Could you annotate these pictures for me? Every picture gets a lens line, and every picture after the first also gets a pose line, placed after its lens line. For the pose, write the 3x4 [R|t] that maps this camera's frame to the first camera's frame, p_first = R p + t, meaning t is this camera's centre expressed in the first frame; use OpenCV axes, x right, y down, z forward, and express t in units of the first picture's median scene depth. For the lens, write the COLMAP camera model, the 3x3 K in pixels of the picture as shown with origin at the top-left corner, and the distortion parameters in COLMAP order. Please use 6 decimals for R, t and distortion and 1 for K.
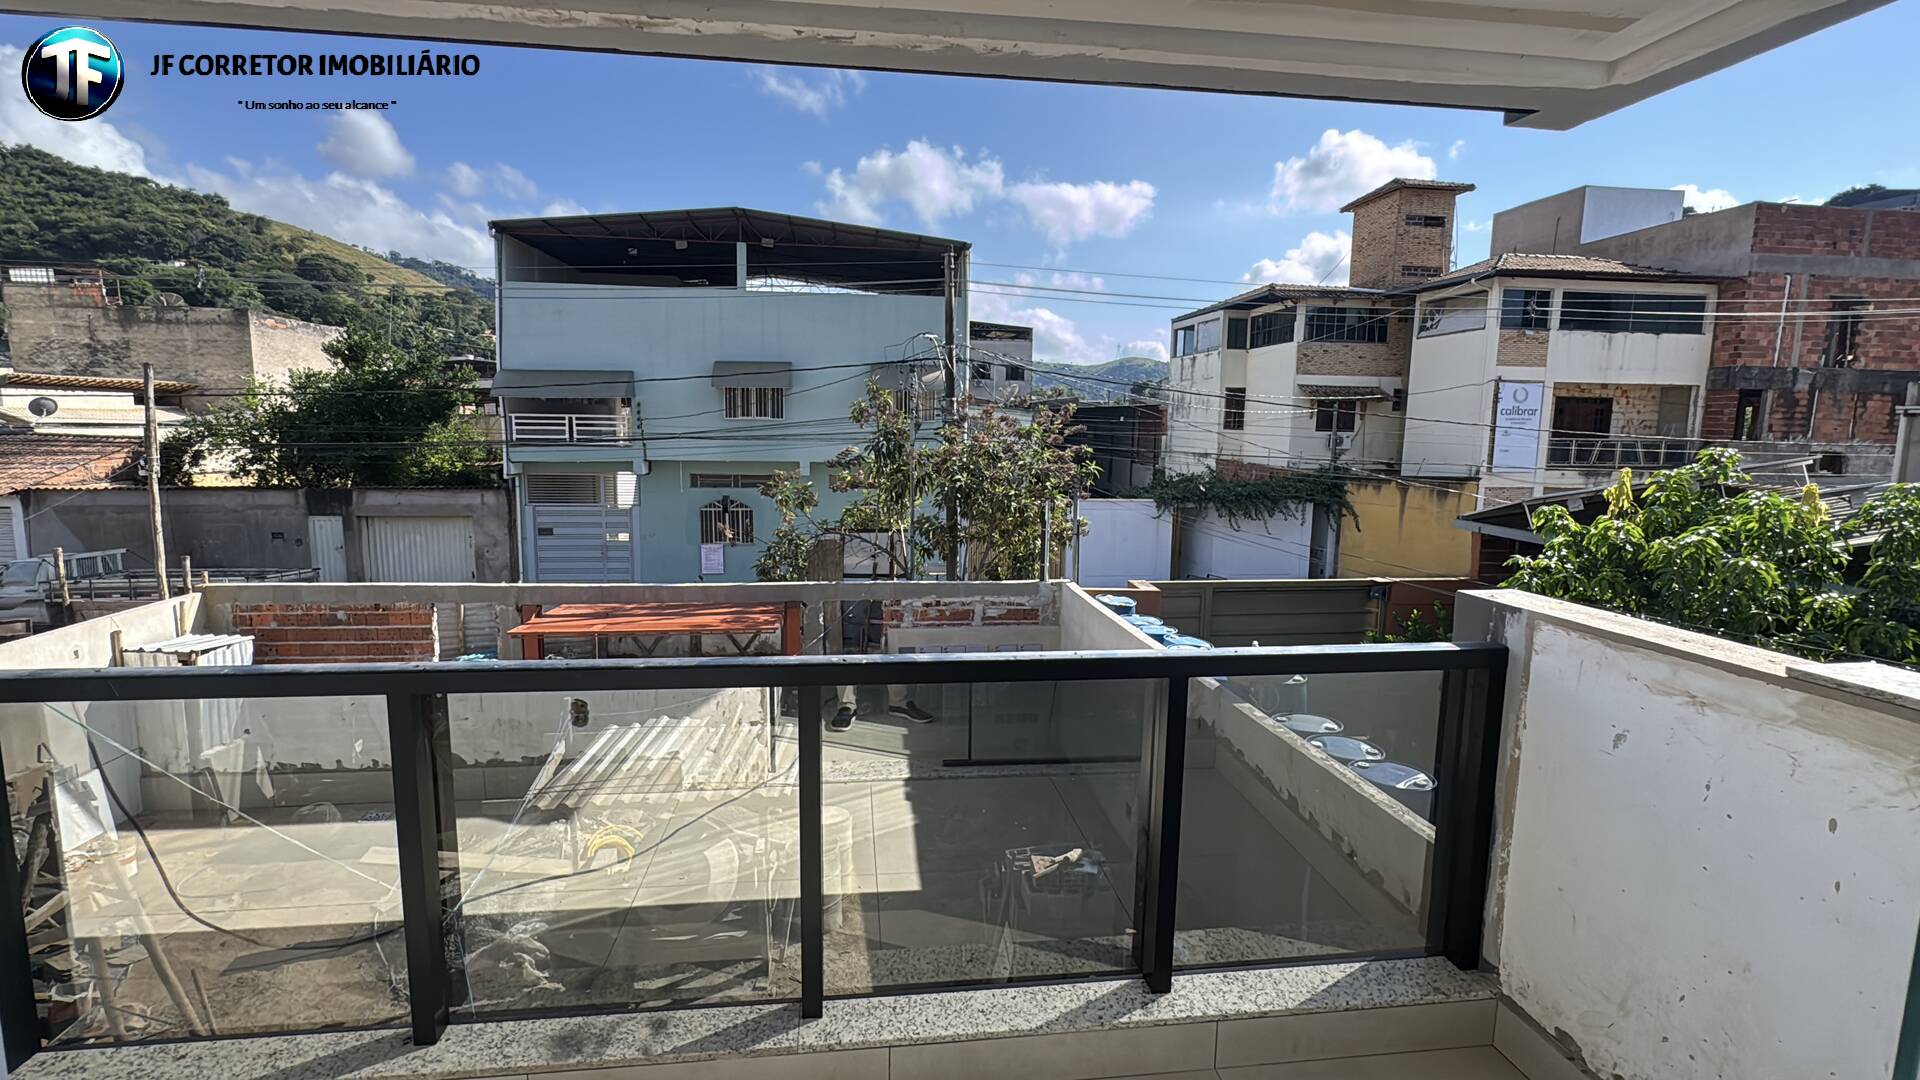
lens RADIAL K [[875.2, 0, 960.0], [0, 875.2, 540.0], [0, 0, 1]] dist [-0.000063, -0.000728]
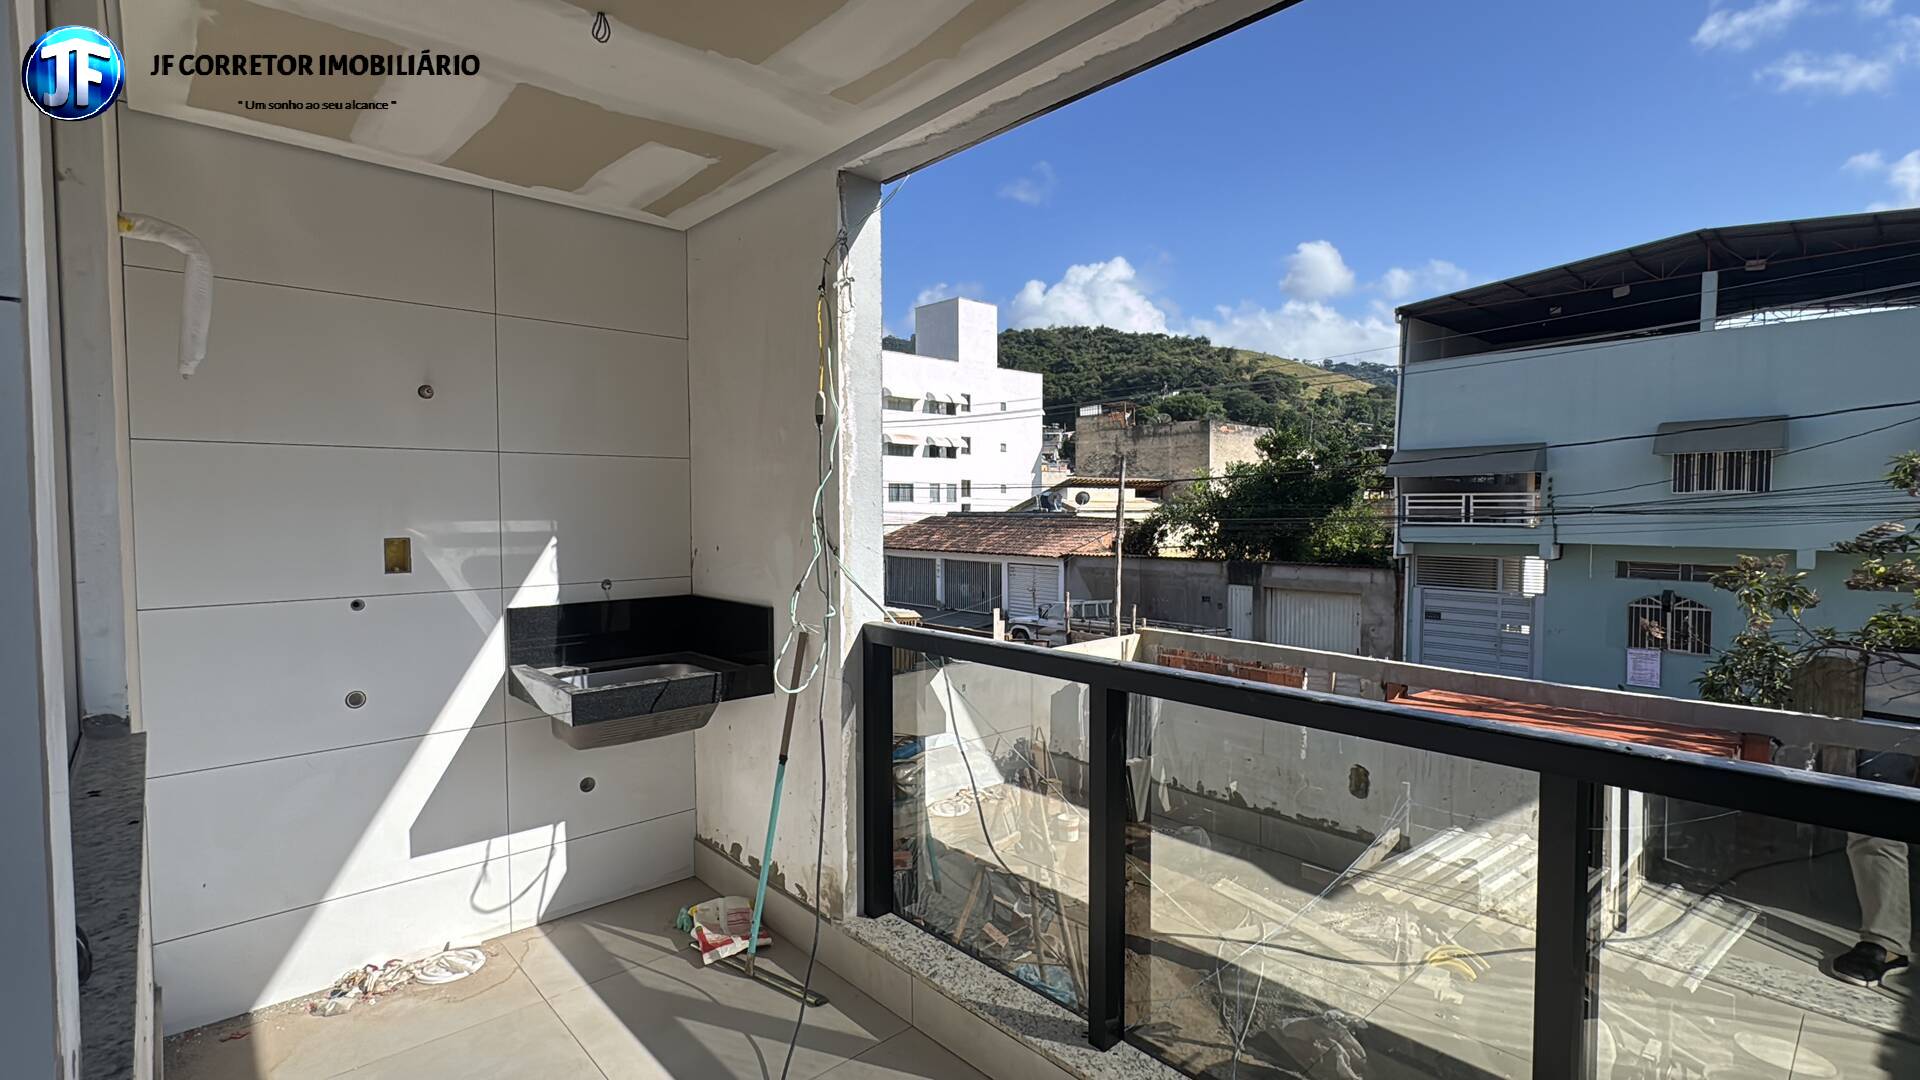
lens RADIAL K [[875.2, 0, 960.0], [0, 875.2, 540.0], [0, 0, 1]] dist [-0.000063, -0.000728]
pose [[0.576399, 0.016337, -0.817005, 0.008979], [-0.097677, 0.994009, -0.049035, 0.005741], [0.811309, 0.108067, 0.574542, 0.020568]]
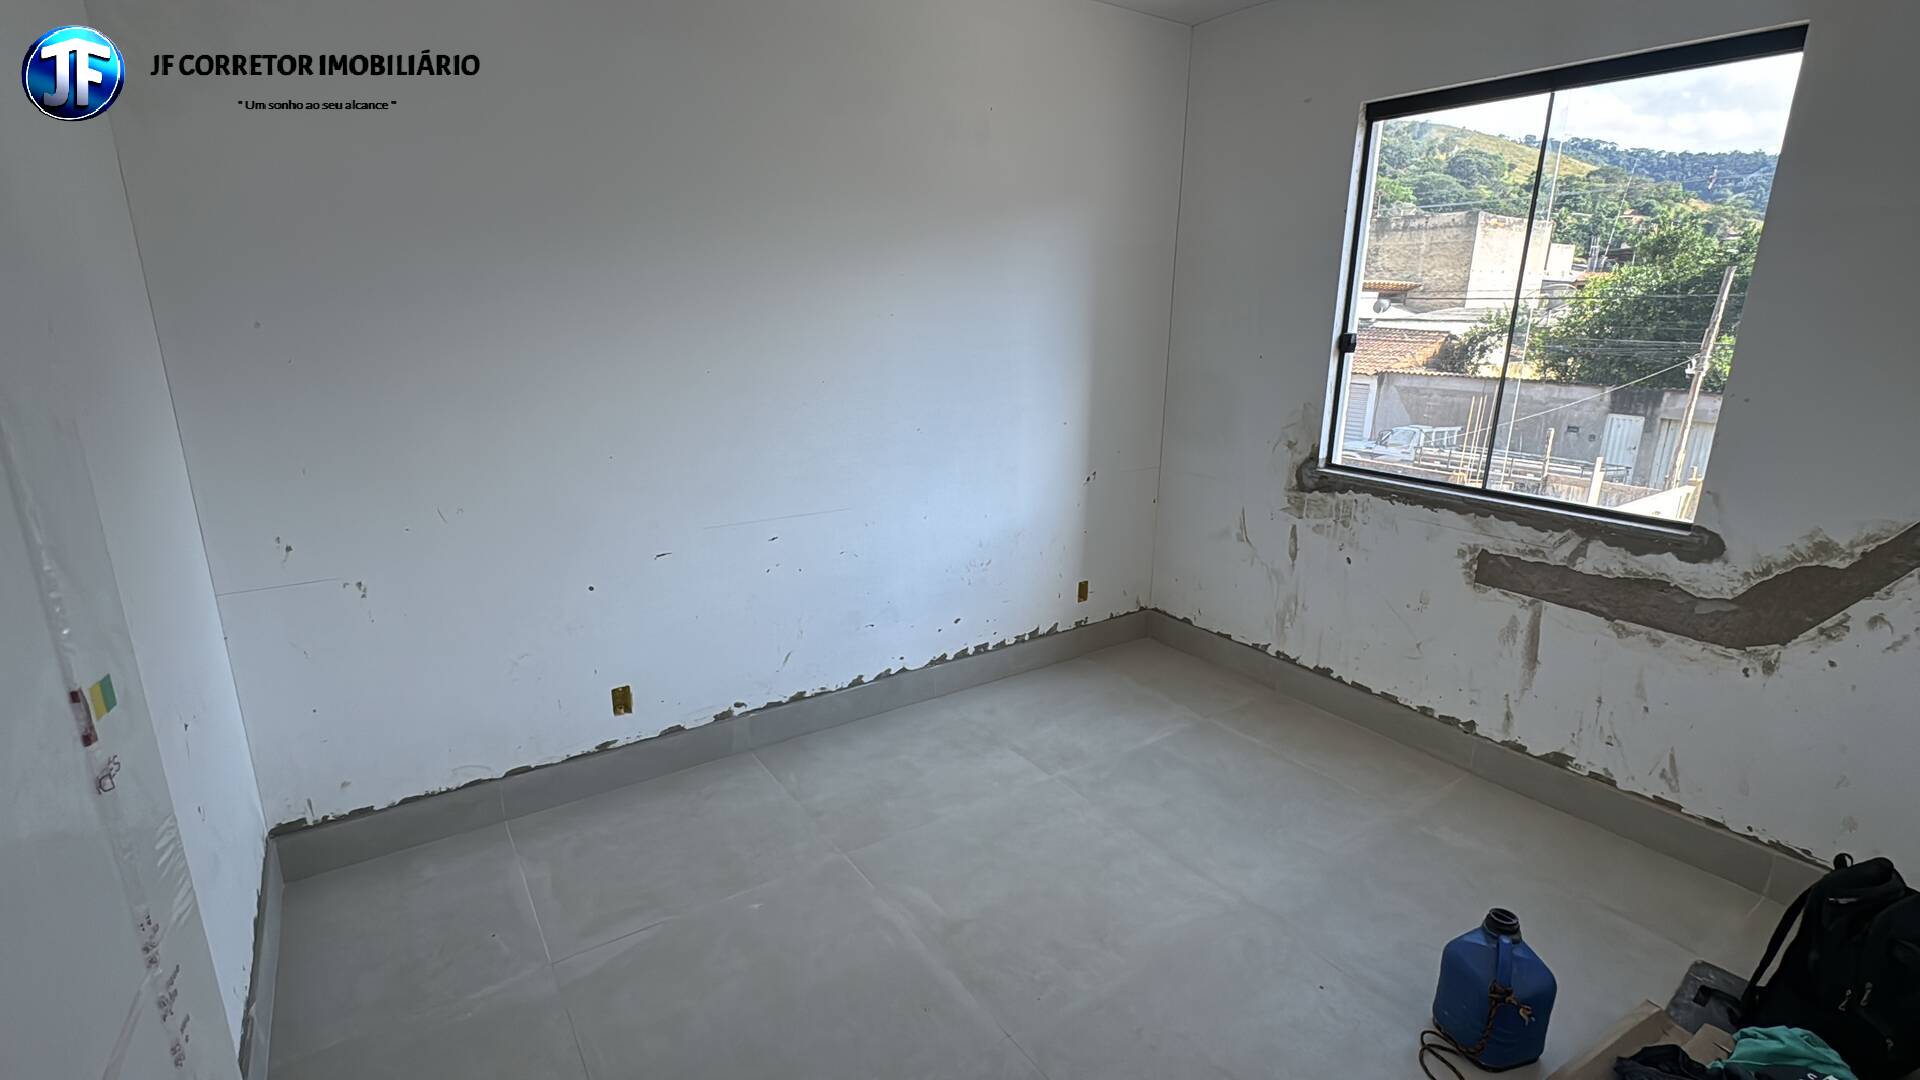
lens RADIAL K [[875.2, 0, 960.0], [0, 875.2, 540.0], [0, 0, 1]] dist [-0.000063, -0.000728]
pose [[0.461126, 0.222226, -0.859057, -0.166784], [-0.120261, 0.974851, 0.187626, 0.015315], [0.879147, 0.016792, 0.476254, -0.145552]]
